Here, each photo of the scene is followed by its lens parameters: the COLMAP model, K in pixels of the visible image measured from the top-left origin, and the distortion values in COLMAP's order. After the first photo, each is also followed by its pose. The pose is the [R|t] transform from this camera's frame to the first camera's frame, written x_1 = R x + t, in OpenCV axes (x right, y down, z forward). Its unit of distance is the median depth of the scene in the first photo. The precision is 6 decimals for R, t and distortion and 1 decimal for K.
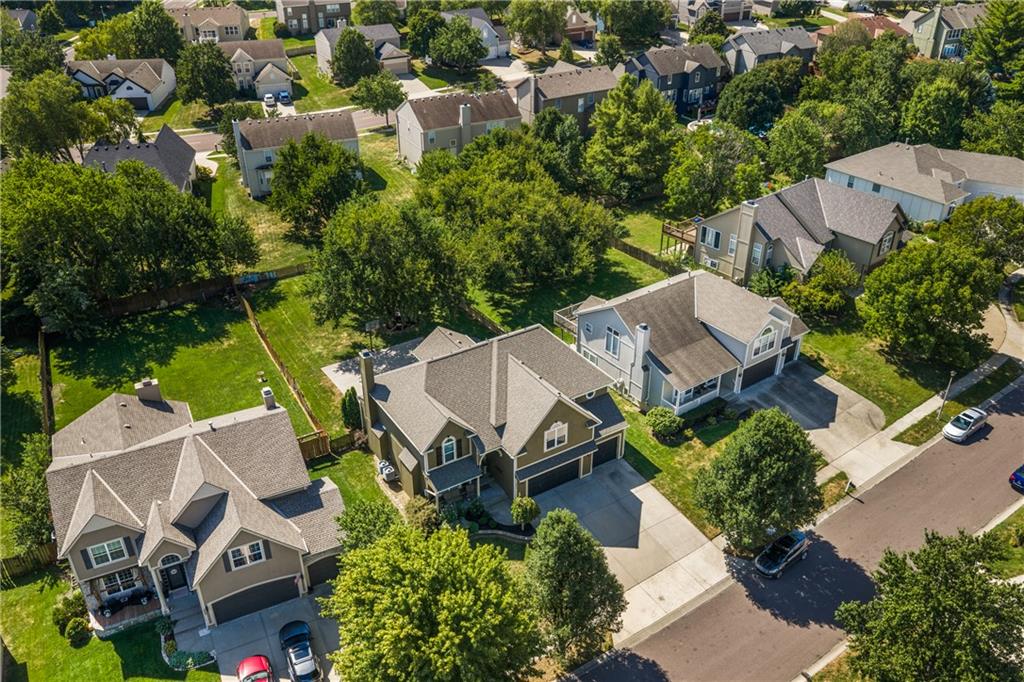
lens RADIAL K [[849.6, 0, 512.7], [0, 849.6, 342.6], [0, 0, 1]] dist [0.014757, -0.009317]
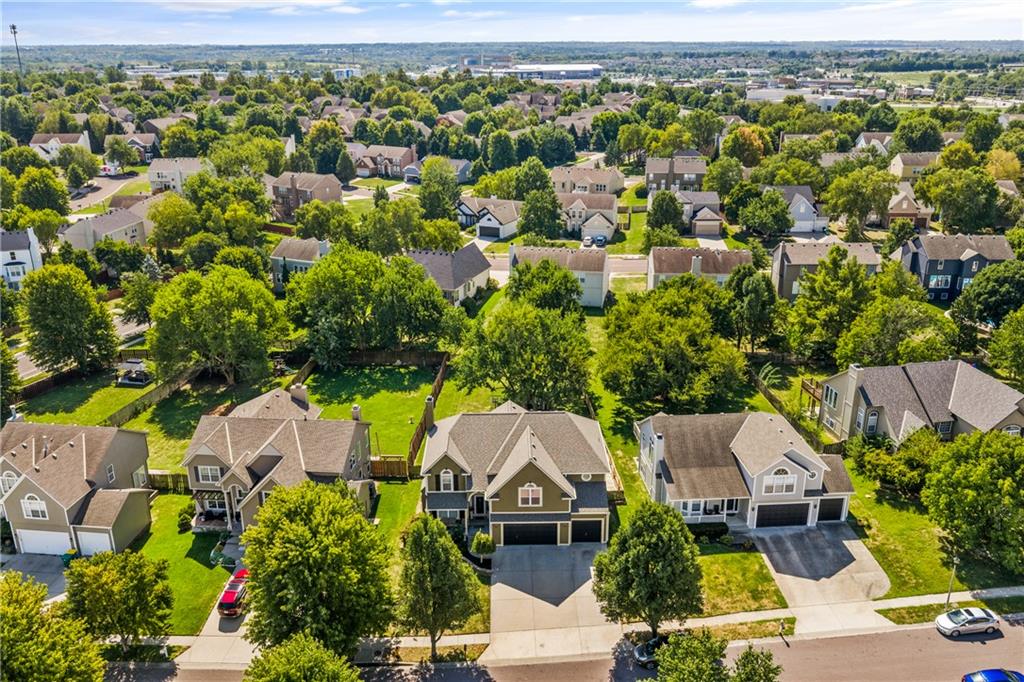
lens RADIAL K [[849.6, 0, 514.5], [0, 849.6, 340.3], [0, 0, 1]] dist [0.014757, -0.009317]
pose [[0.853464, 0.172575, -0.491750, 0.386166], [-0.265279, 0.956049, -0.124893, 0.037616], [0.448583, 0.237043, 0.861733, -0.059520]]
